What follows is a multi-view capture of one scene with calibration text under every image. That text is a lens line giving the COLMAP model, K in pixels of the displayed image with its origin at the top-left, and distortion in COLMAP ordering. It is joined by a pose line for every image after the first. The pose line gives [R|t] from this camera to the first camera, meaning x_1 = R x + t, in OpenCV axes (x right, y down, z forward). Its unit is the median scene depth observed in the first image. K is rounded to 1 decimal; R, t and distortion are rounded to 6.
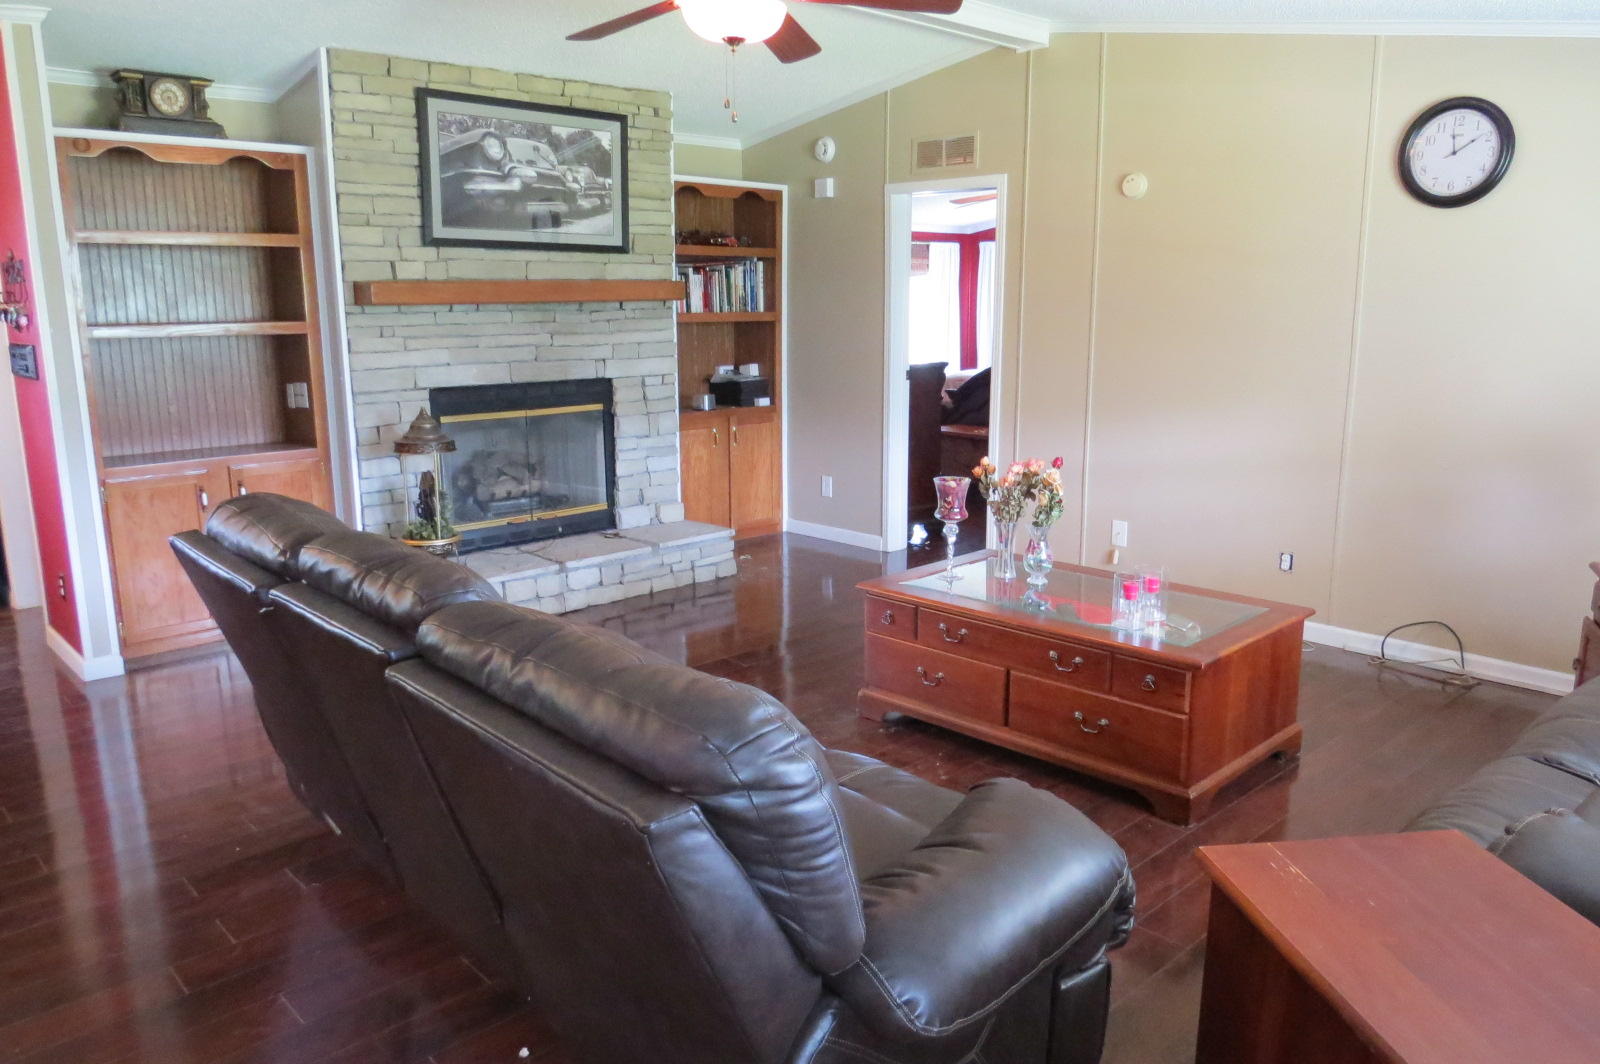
lens RADIAL K [[1139.9, 0, 803.4], [0, 1139.9, 532.1], [0, 0, 1]] dist [-0.026898, 0.000358]
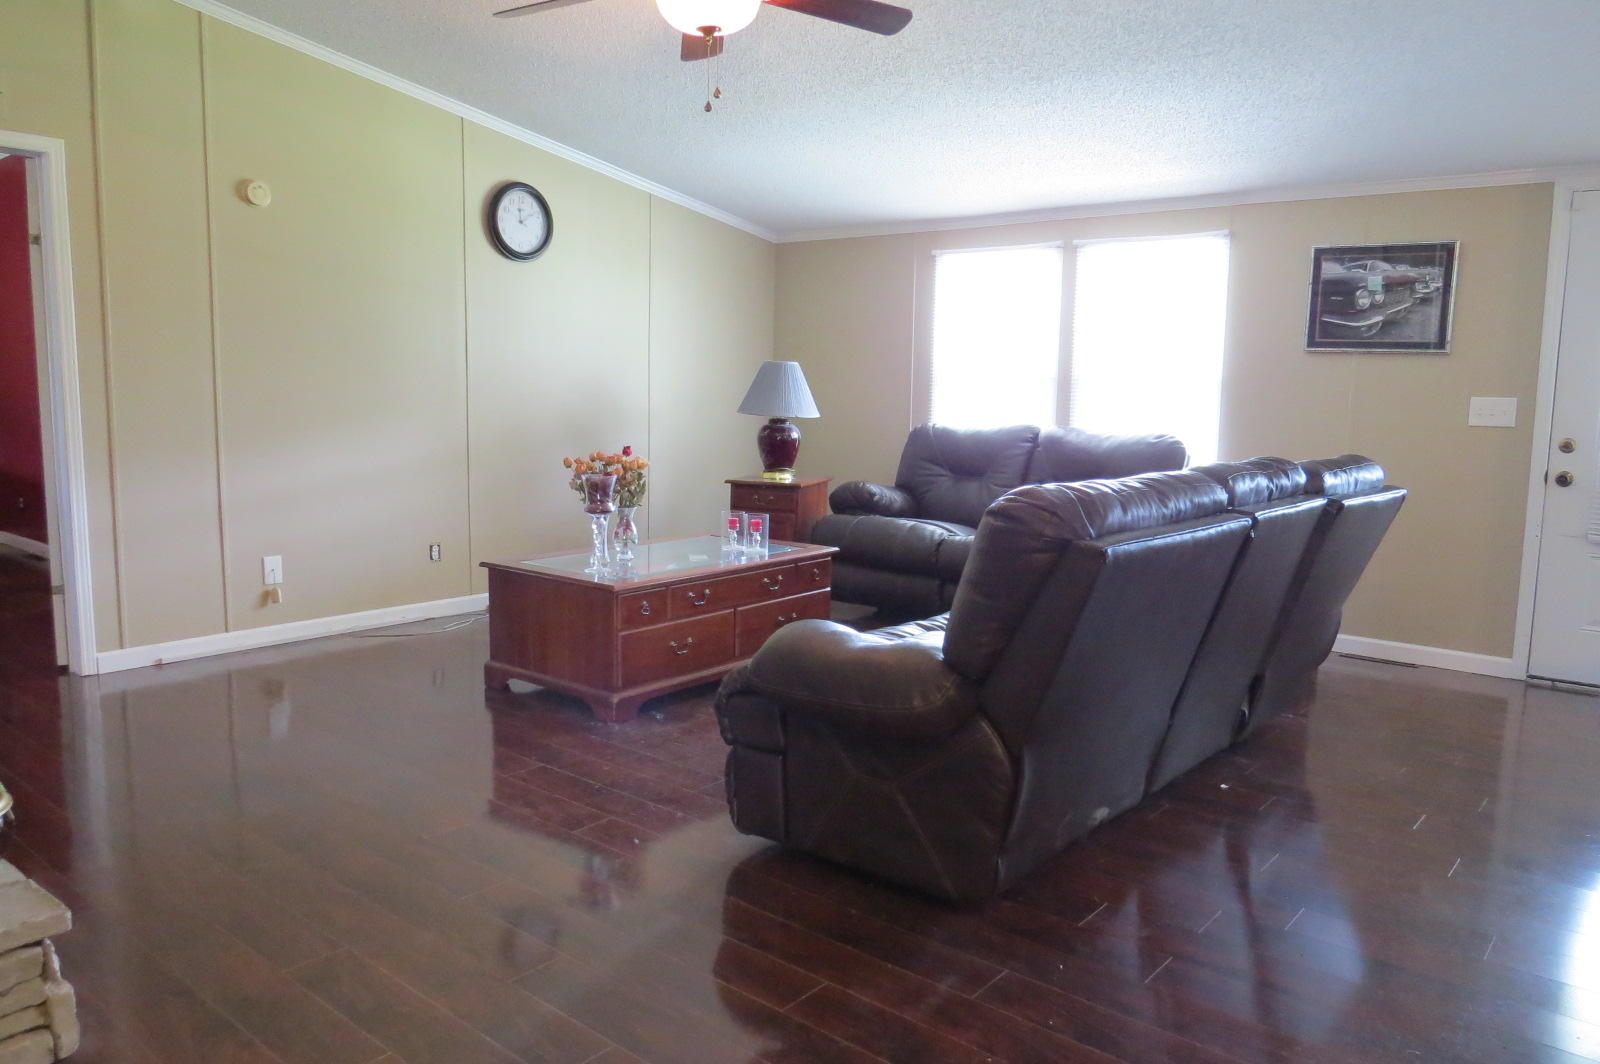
lens RADIAL K [[1139.9, 0, 803.4], [0, 1139.9, 532.1], [0, 0, 1]] dist [-0.026898, 0.000358]
pose [[-0.112839, -0.124714, 0.985756, -0.669440], [0.187424, 0.971611, 0.144379, -0.080770], [-0.975776, 0.201046, -0.086261, 0.660714]]
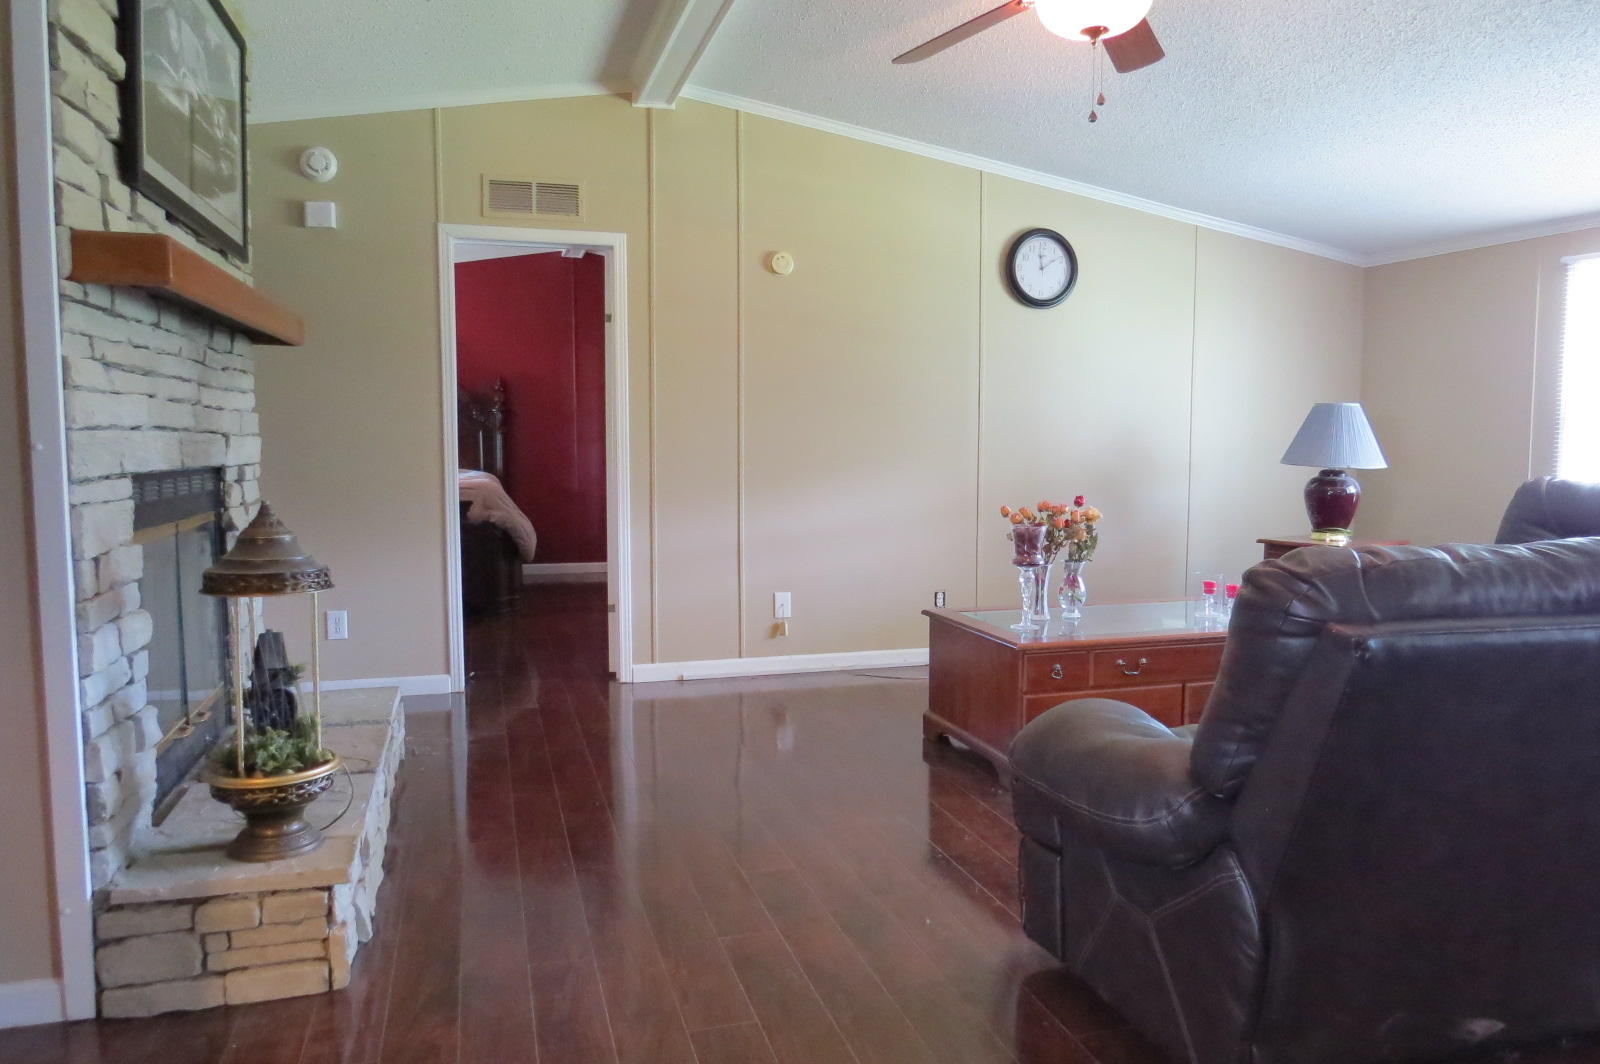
lens RADIAL K [[1139.9, 0, 803.4], [0, 1139.9, 532.1], [0, 0, 1]] dist [-0.026898, 0.000358]
pose [[0.465480, -0.069010, 0.882364, -0.594524], [0.176902, 0.984093, -0.016356, -0.042465], [-0.867199, 0.163705, 0.470283, 0.507309]]
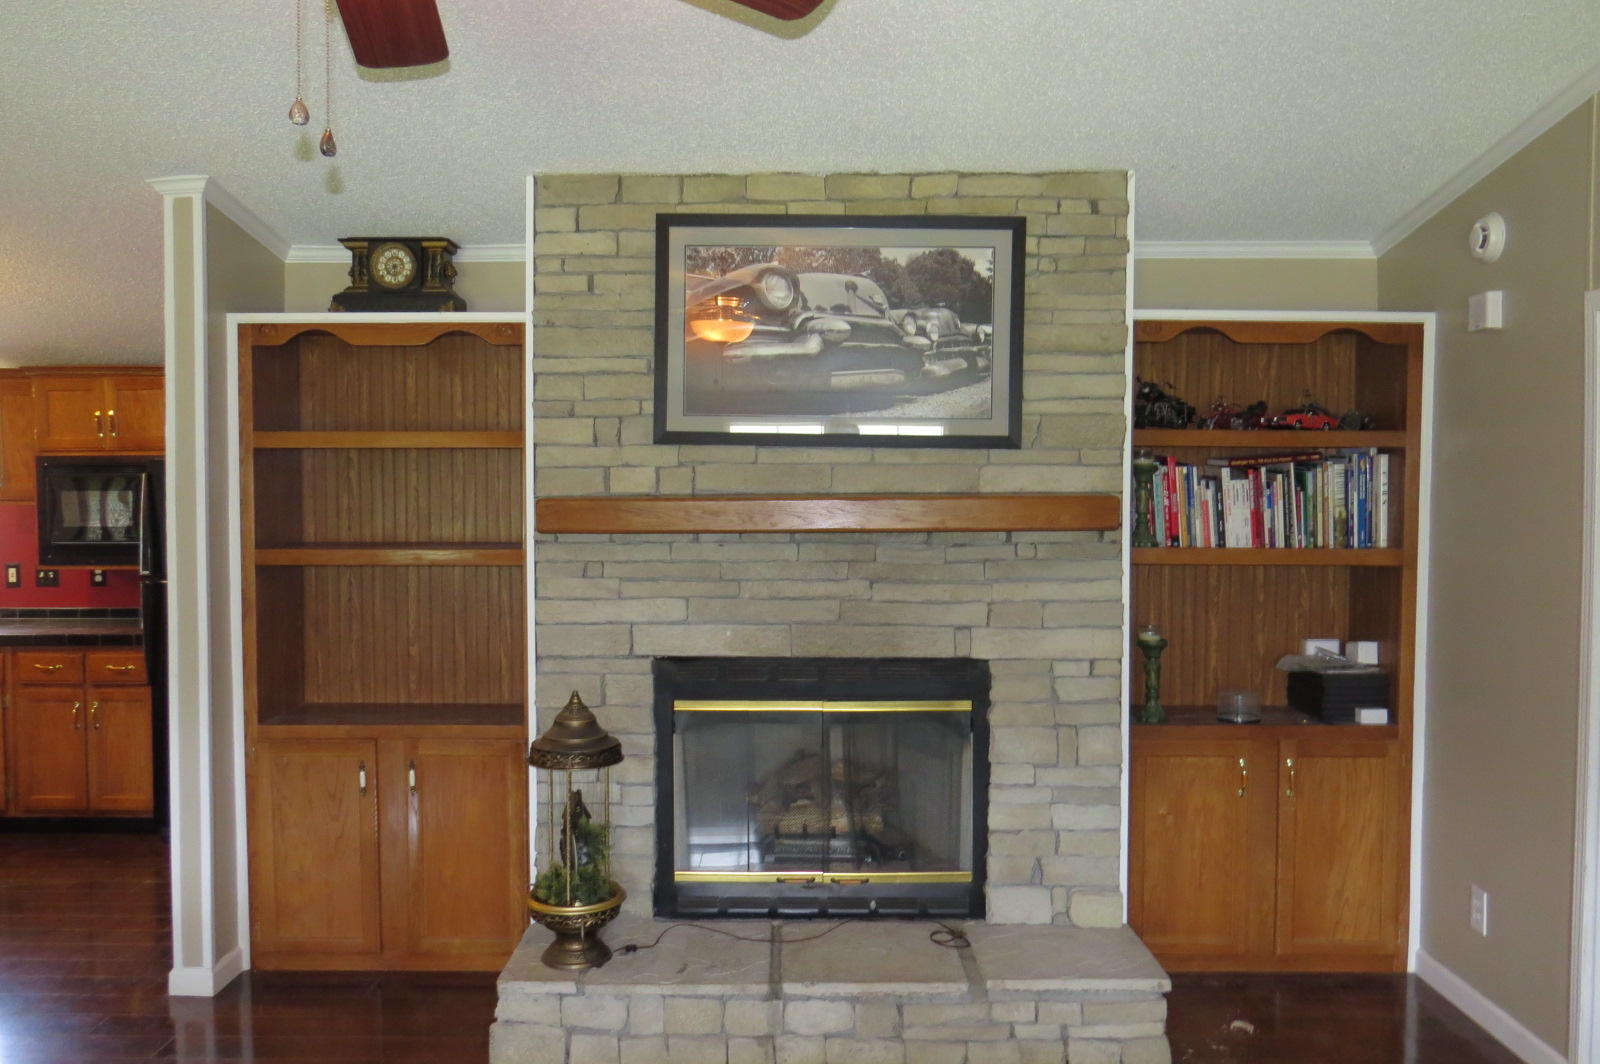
lens RADIAL K [[1266.6, 0, 798.8], [0, 1266.6, 523.2], [0, 0, 1]] dist [-0.029771, 0.003319]
pose [[0.720312, 0.029654, -0.693016, 0.222736], [-0.144434, 0.983599, -0.108035, -0.129769], [0.678446, 0.177914, 0.712782, 0.502336]]
